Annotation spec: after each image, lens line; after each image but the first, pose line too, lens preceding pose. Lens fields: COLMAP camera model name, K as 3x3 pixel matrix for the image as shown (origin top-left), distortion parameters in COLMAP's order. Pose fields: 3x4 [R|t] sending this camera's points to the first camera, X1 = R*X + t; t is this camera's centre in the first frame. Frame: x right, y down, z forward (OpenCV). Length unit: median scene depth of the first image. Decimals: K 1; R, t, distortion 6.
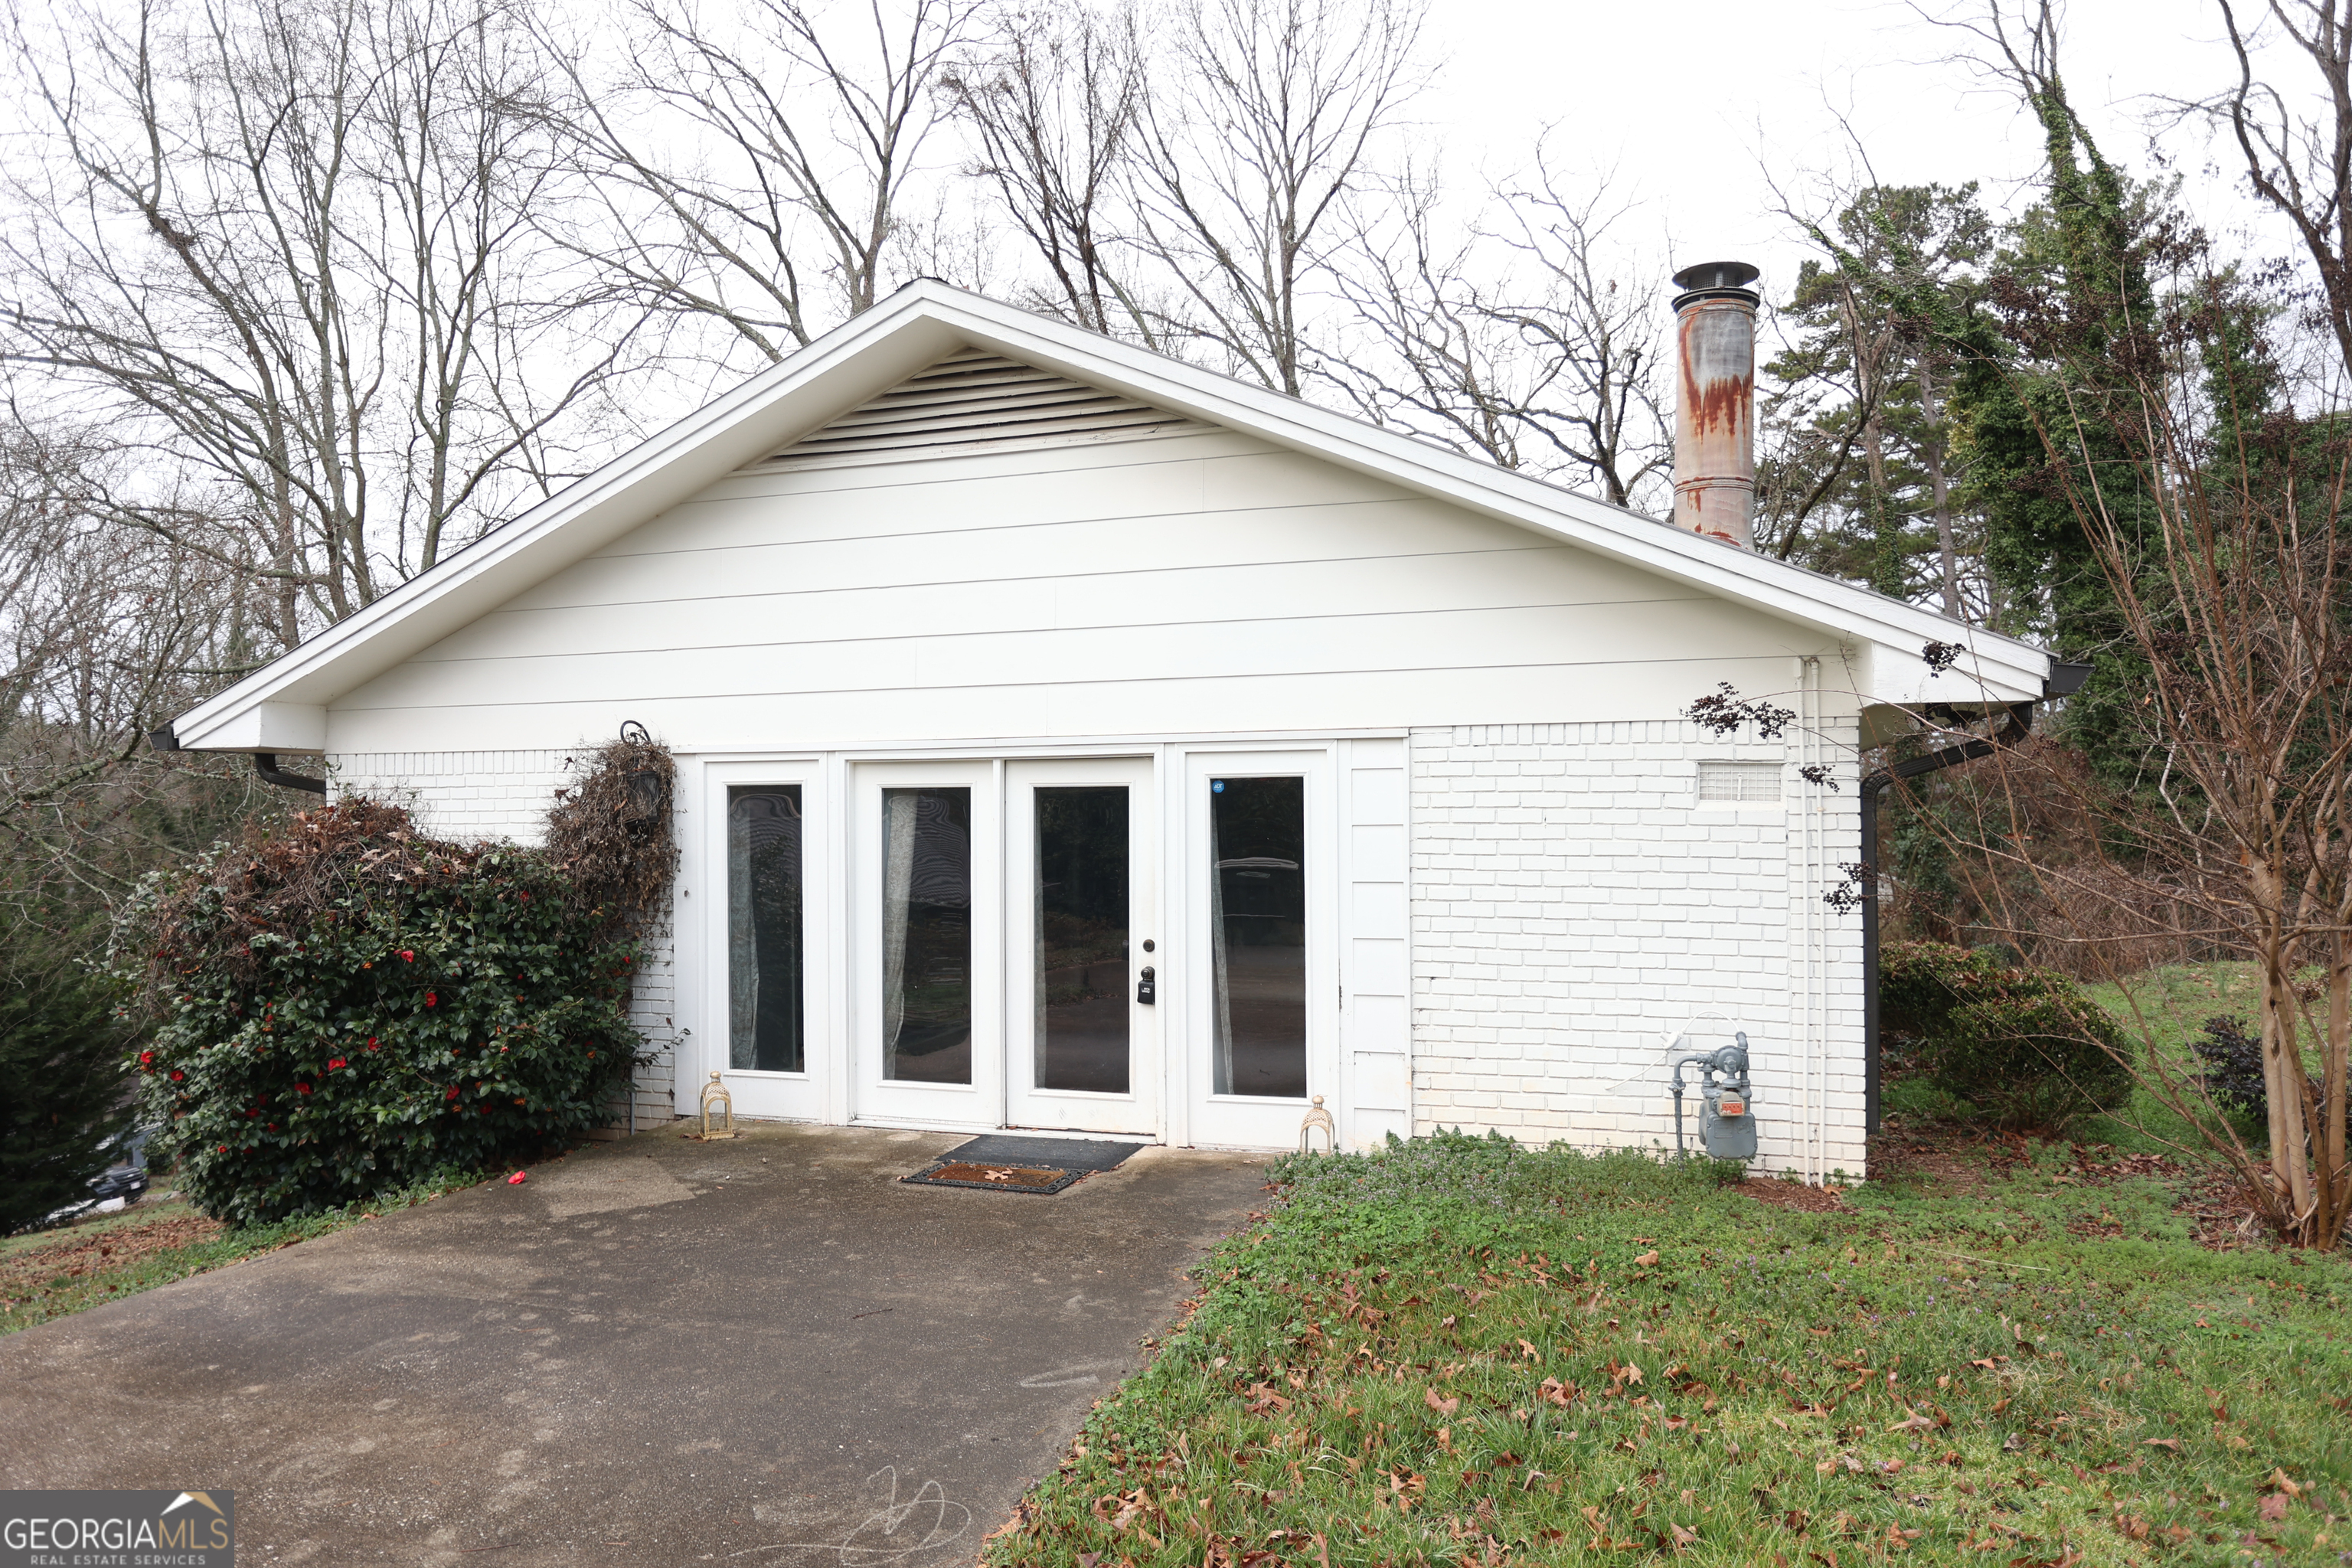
lens RADIAL K [[1529.9, 0, 1162.4], [0, 1529.9, 784.5], [0, 0, 1]] dist [0.006218, 0.002678]
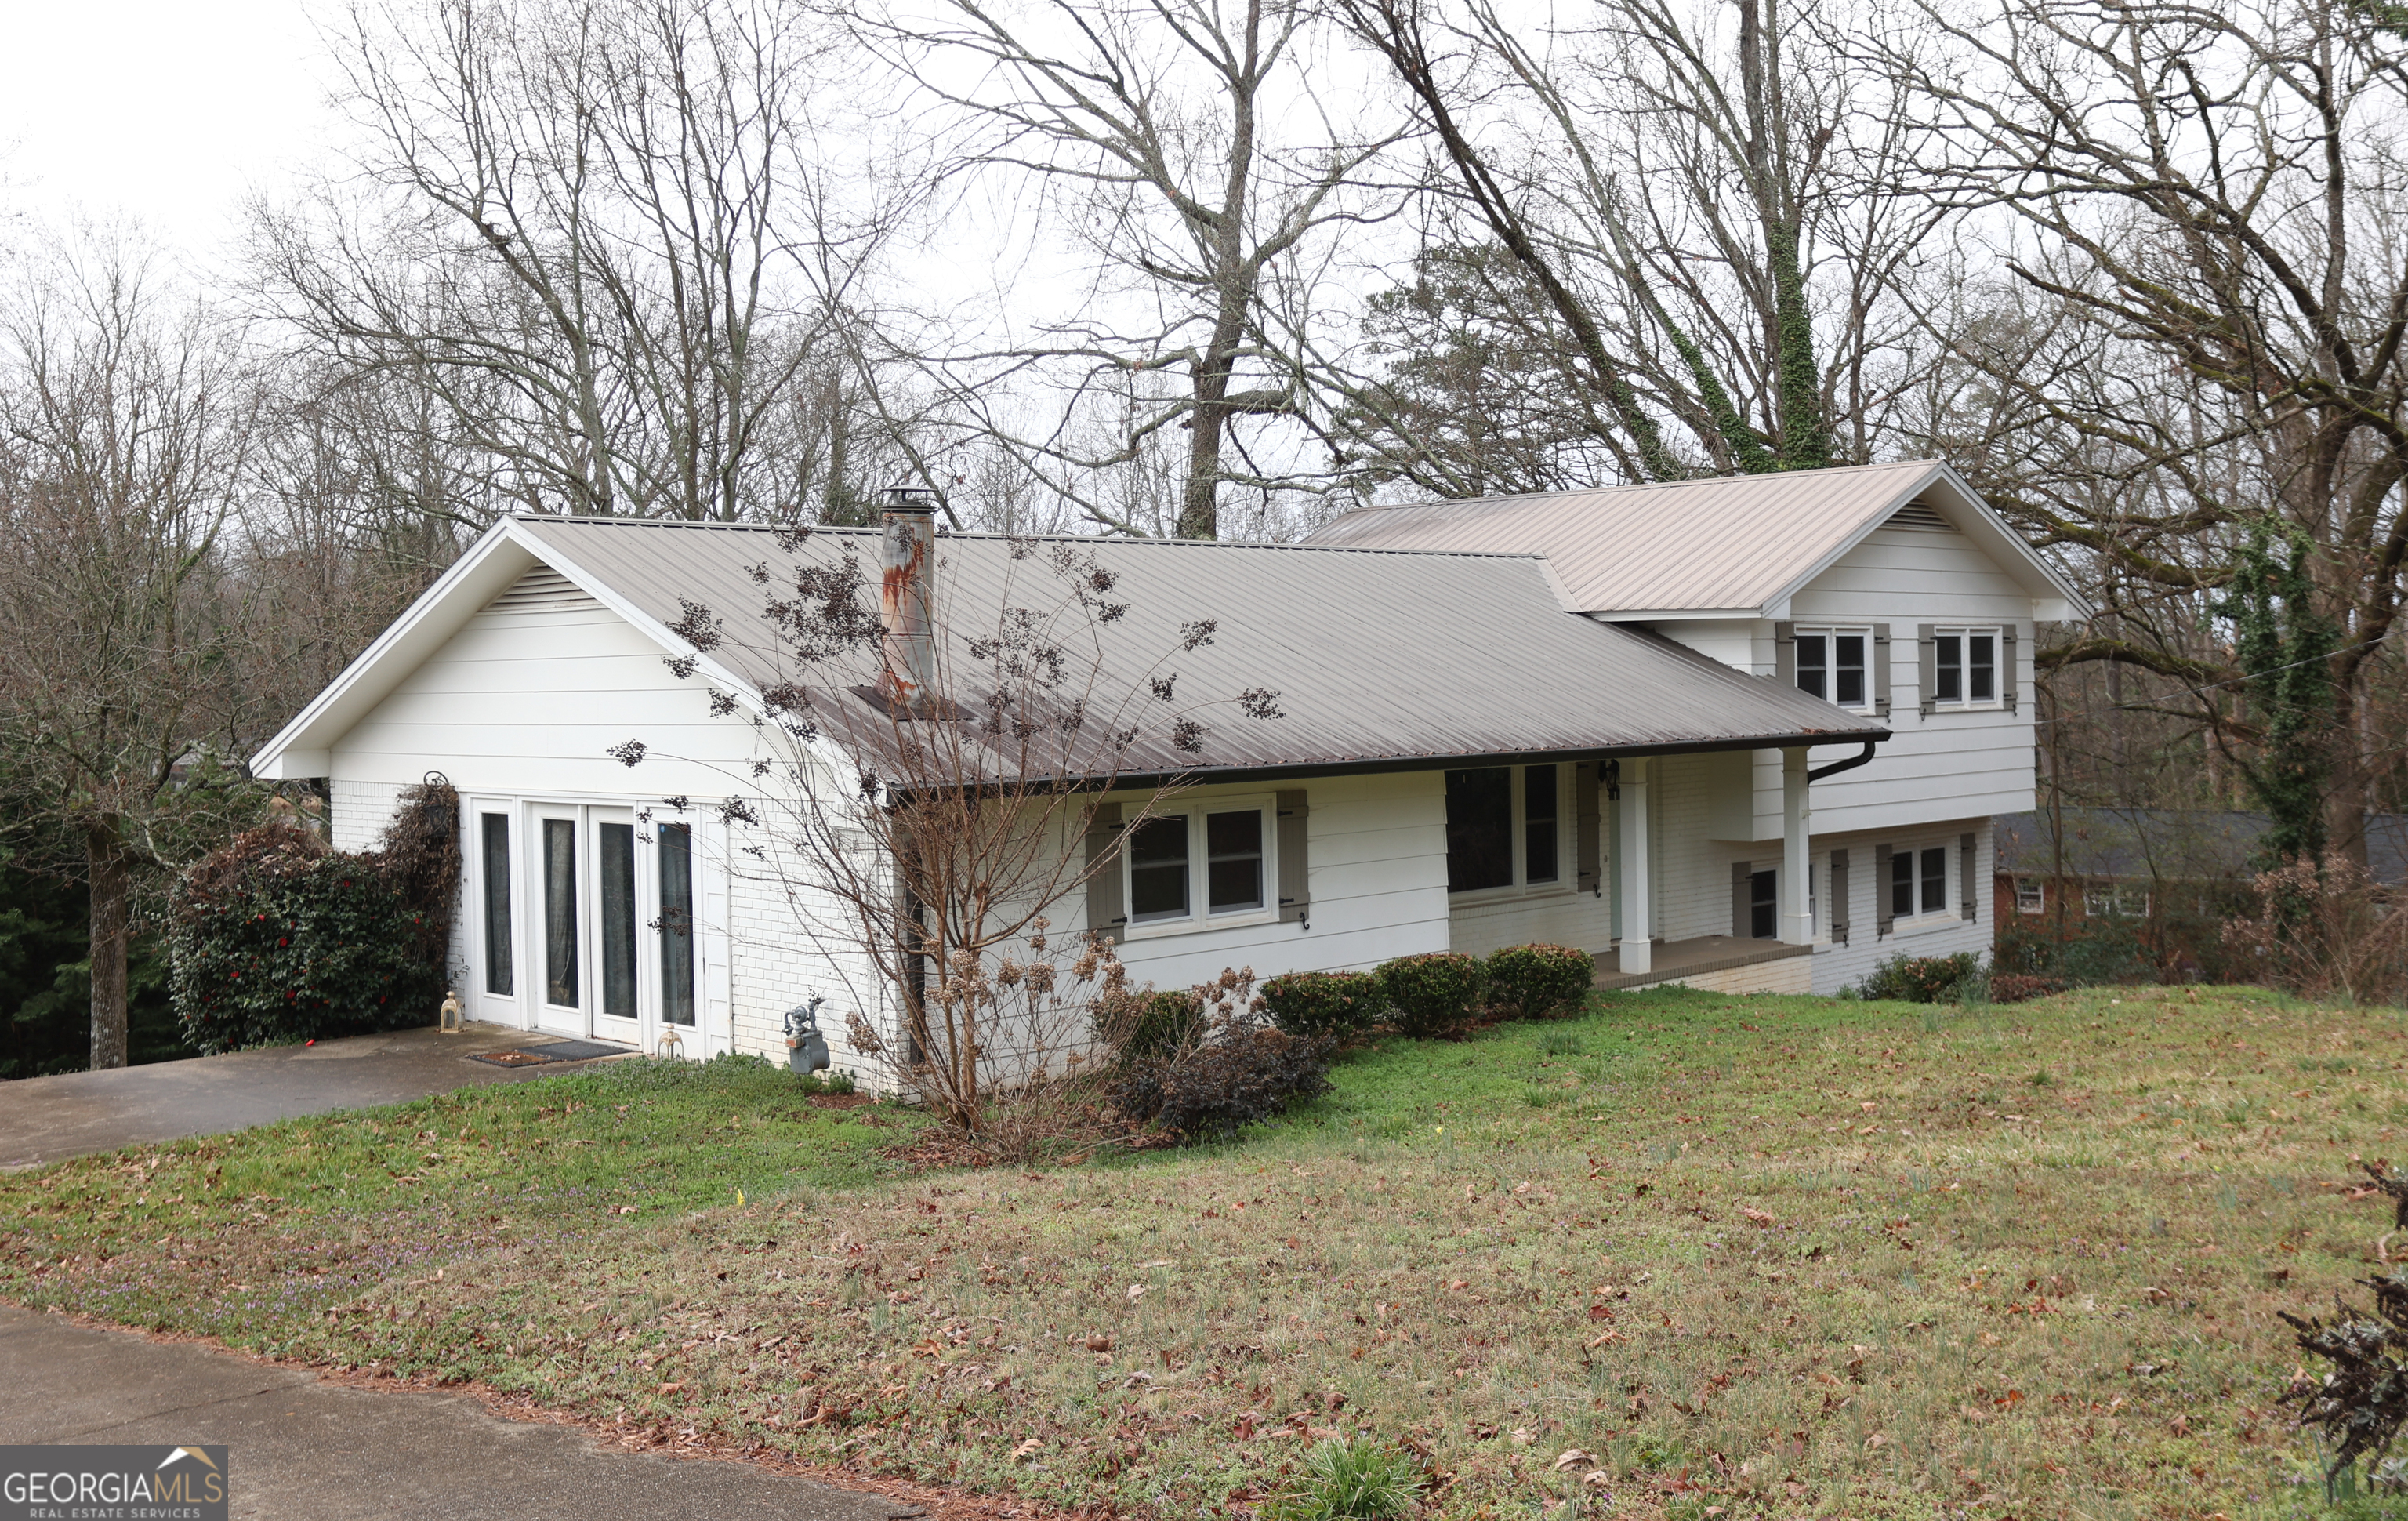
lens RADIAL K [[2447.5, 0, 1197.9], [0, 2447.5, 772.4], [0, 0, 1]] dist [-0.010265, 0.000000]
pose [[0.890007, 0.010870, -0.455817, 1.557299], [0.020161, 0.997800, 0.063161, -0.189787], [0.455500, -0.065404, 0.887830, -0.905387]]
